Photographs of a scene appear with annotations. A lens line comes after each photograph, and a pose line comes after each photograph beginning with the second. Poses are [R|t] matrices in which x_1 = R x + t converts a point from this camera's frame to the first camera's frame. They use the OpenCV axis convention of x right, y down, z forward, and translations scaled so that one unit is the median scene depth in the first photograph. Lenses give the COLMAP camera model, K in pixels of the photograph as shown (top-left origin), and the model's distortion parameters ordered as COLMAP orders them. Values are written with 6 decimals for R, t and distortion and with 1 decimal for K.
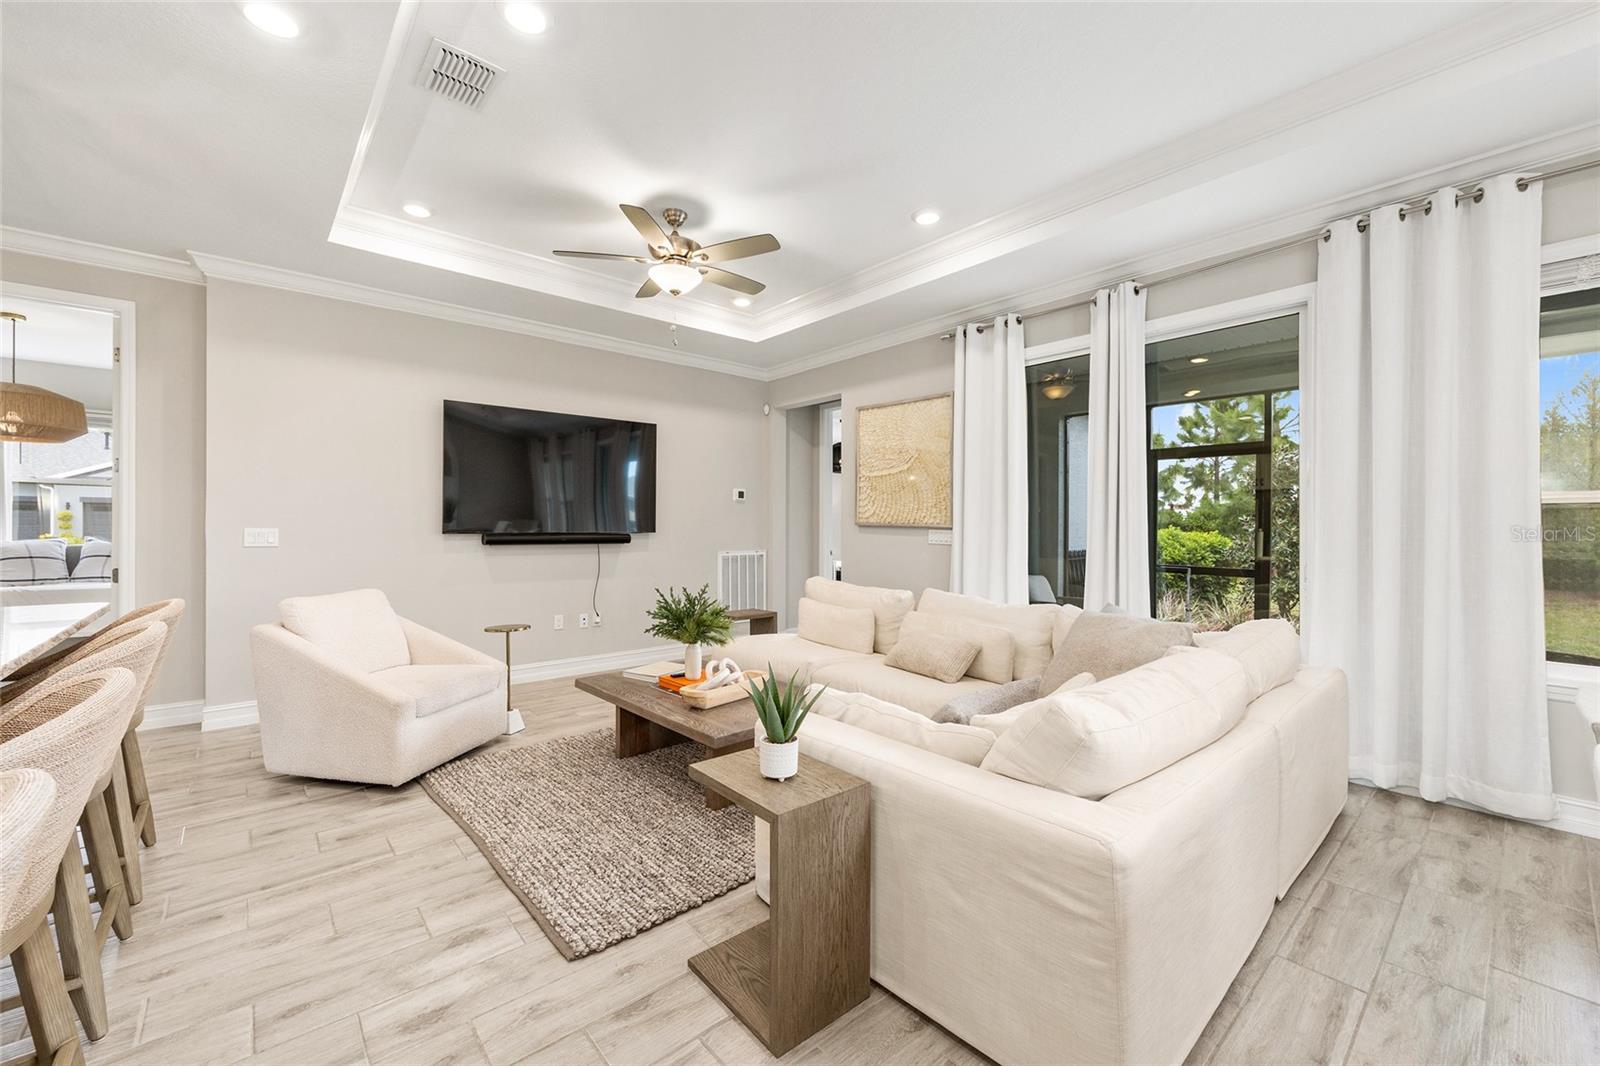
lens RADIAL K [[644.7, 0, 802.7], [0, 644.7, 527.1], [0, 0, 1]] dist [-0.001336, 0.000838]
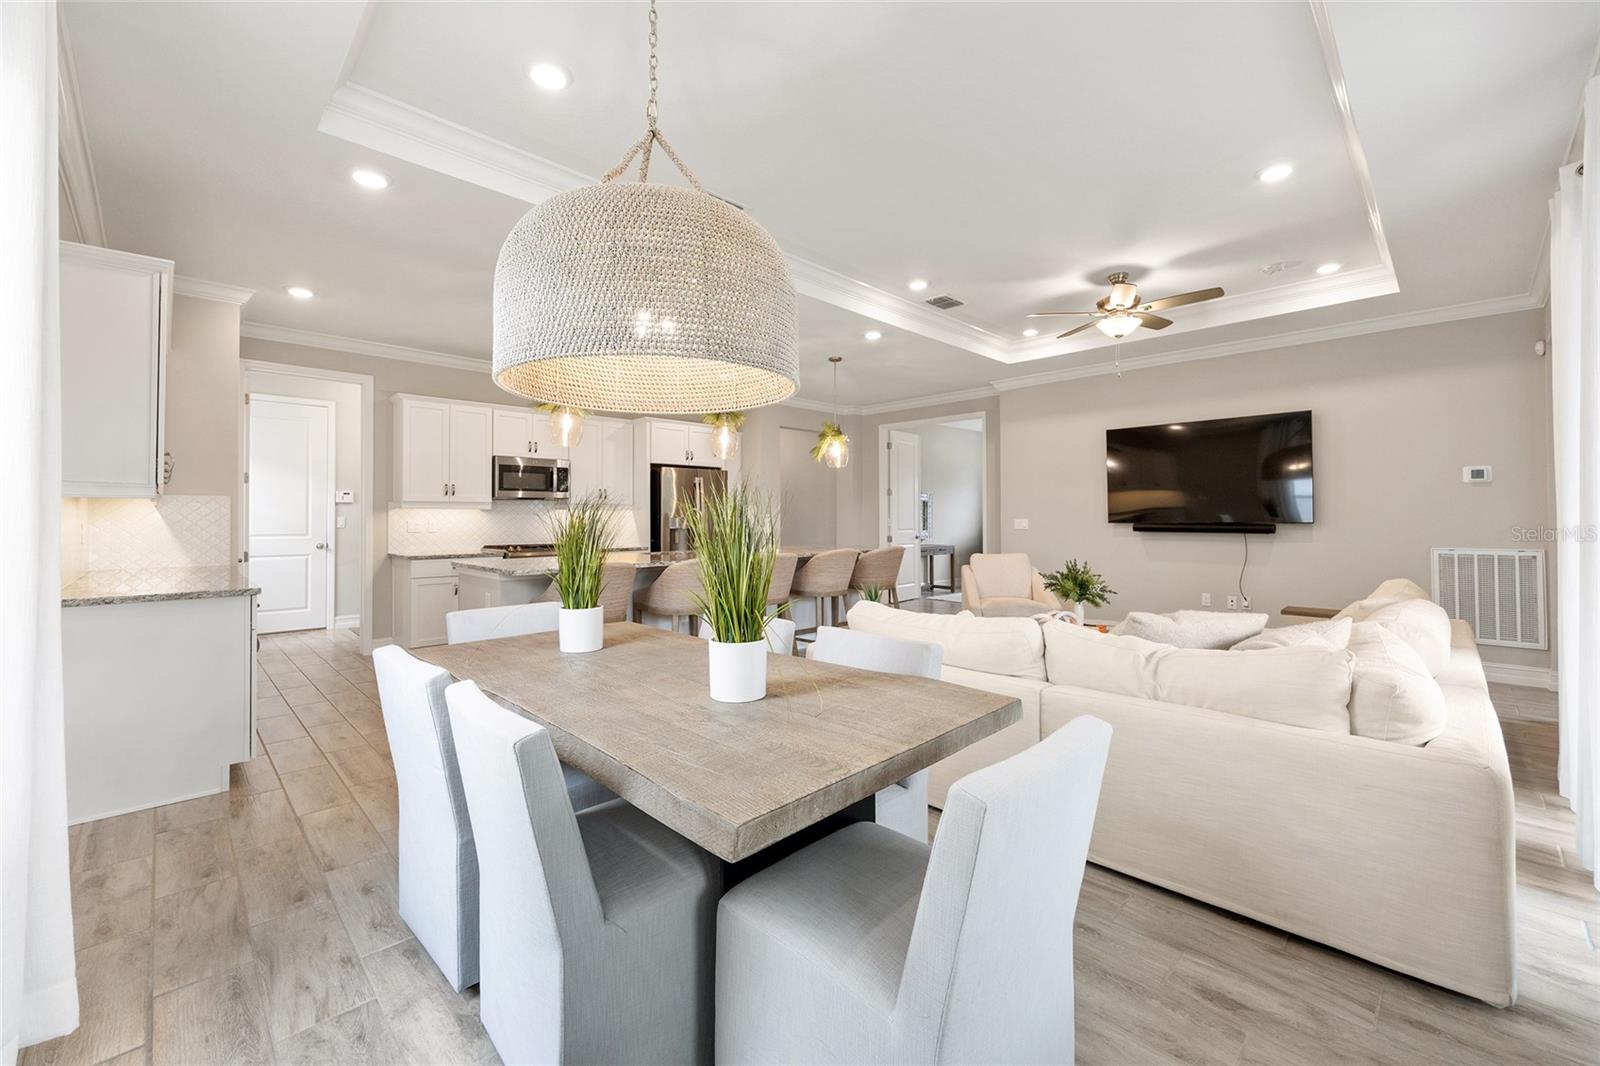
lens RADIAL K [[644.7, 0, 801.3], [0, 644.7, 509.6], [0, 0, 1]] dist [-0.001336, 0.000838]
pose [[0.061858, -0.015089, -0.997971, 0.960640], [0.001931, 0.999886, -0.014998, 0.001425], [0.998083, -0.000999, 0.061880, 0.258031]]
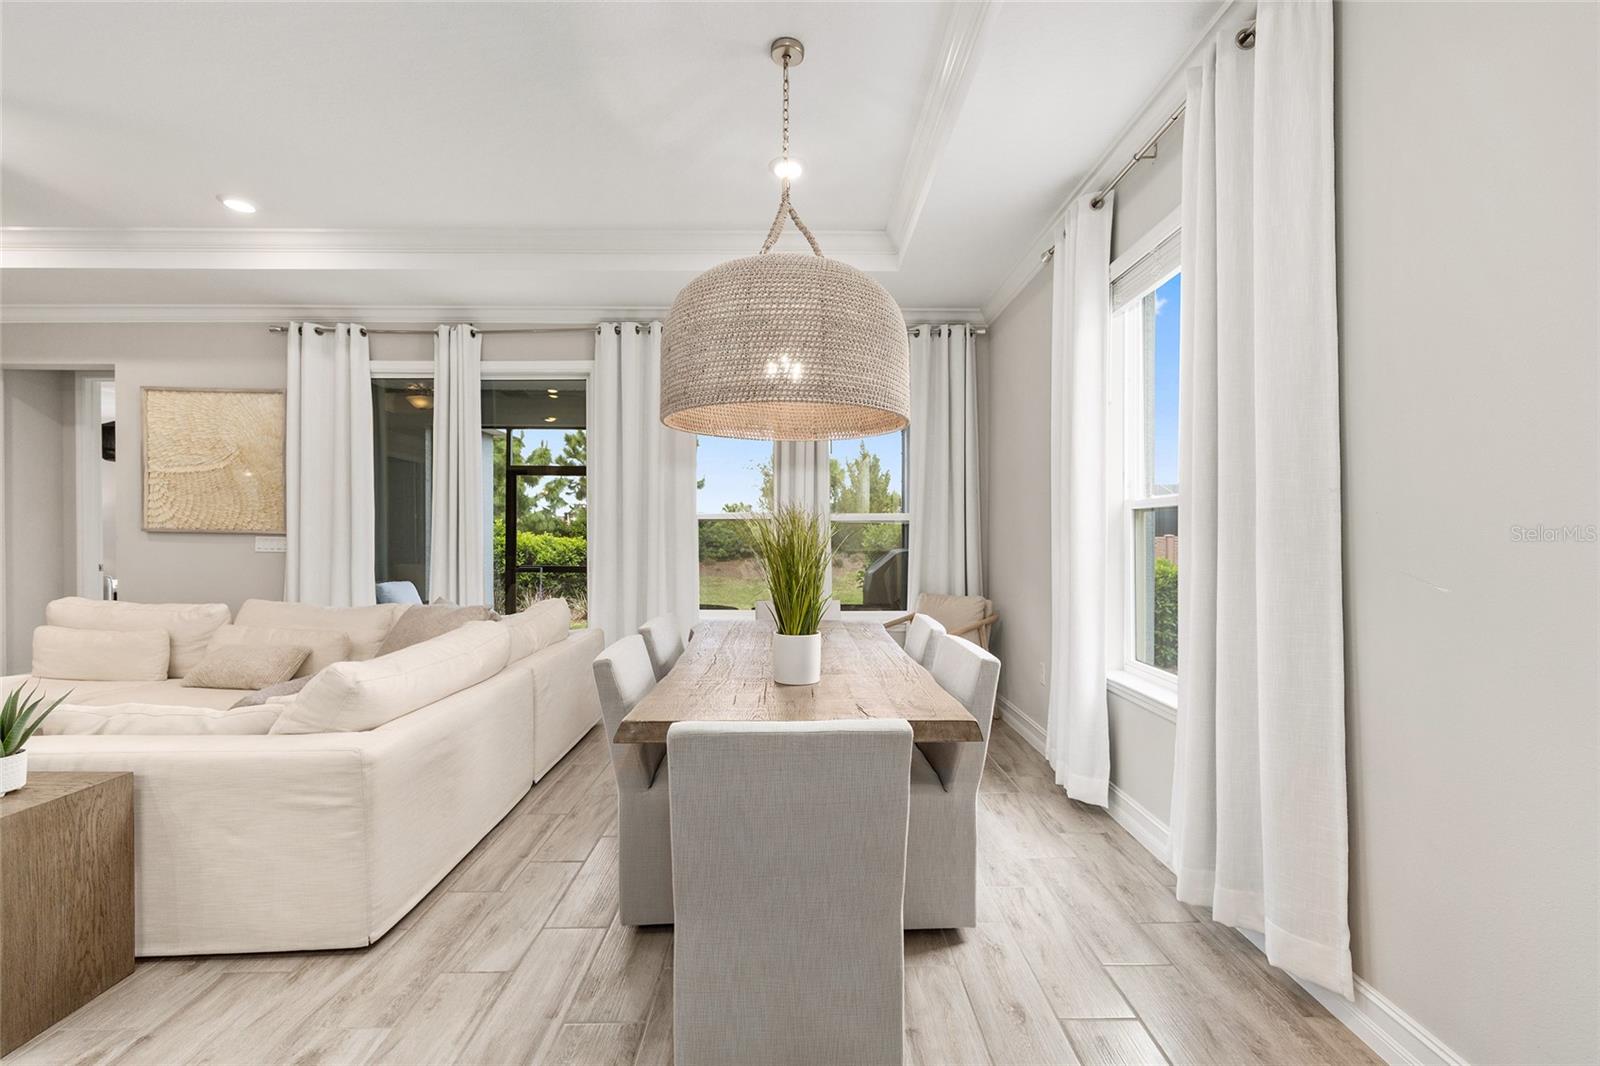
lens RADIAL K [[644.7, 0, 805.1], [0, 644.7, 540.5], [0, 0, 1]] dist [-0.001336, 0.000838]
pose [[0.648361, -0.010146, 0.761265, 0.007566], [0.001485, 0.999926, 0.012063, 0.000419], [-0.761332, -0.006691, 0.648328, -0.226405]]
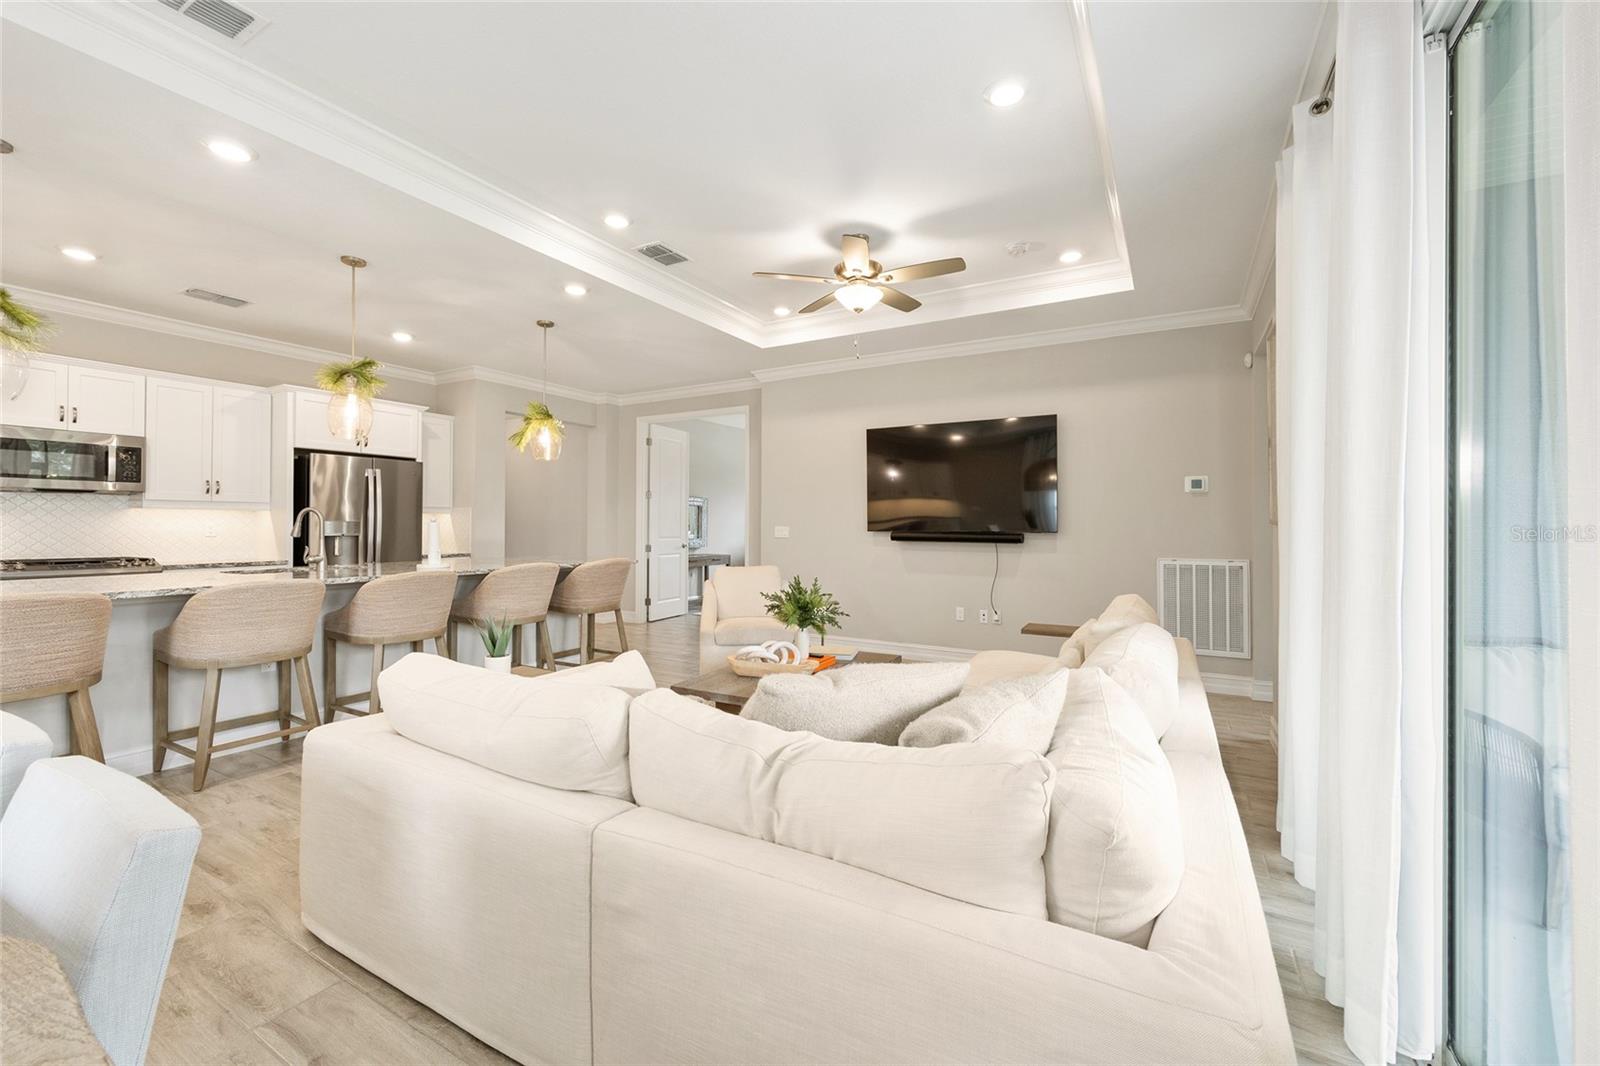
lens RADIAL K [[644.7, 0, 797.7], [0, 644.7, 518.2], [0, 0, 1]] dist [-0.001336, 0.000838]
pose [[0.323421, -0.011239, -0.946188, 0.731329], [-0.005214, 0.999893, -0.013659, 0.002942], [0.946241, 0.009351, 0.323328, 0.505000]]
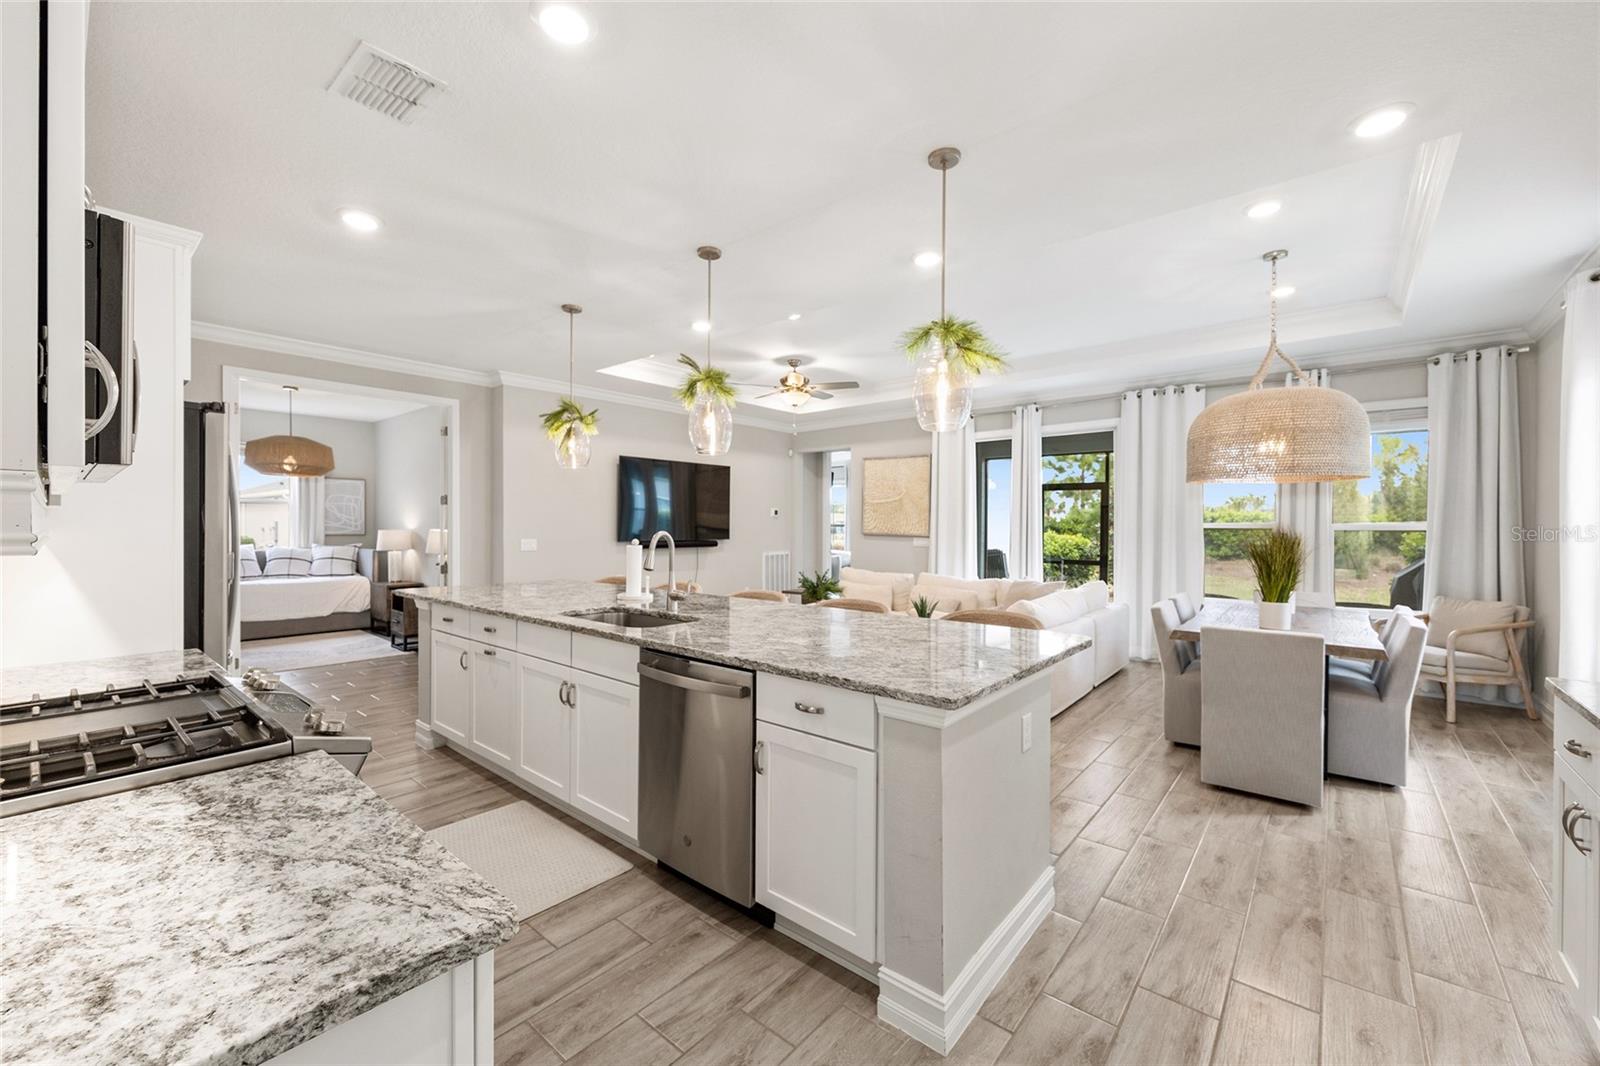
lens RADIAL K [[644.7, 0, 799.0], [0, 644.7, 531.0], [0, 0, 1]] dist [-0.001336, 0.000838]
pose [[0.988293, -0.001634, 0.152556, -0.418943], [0.000589, 0.999976, 0.006891, -0.029172], [-0.152564, -0.006721, 0.988271, -0.693238]]
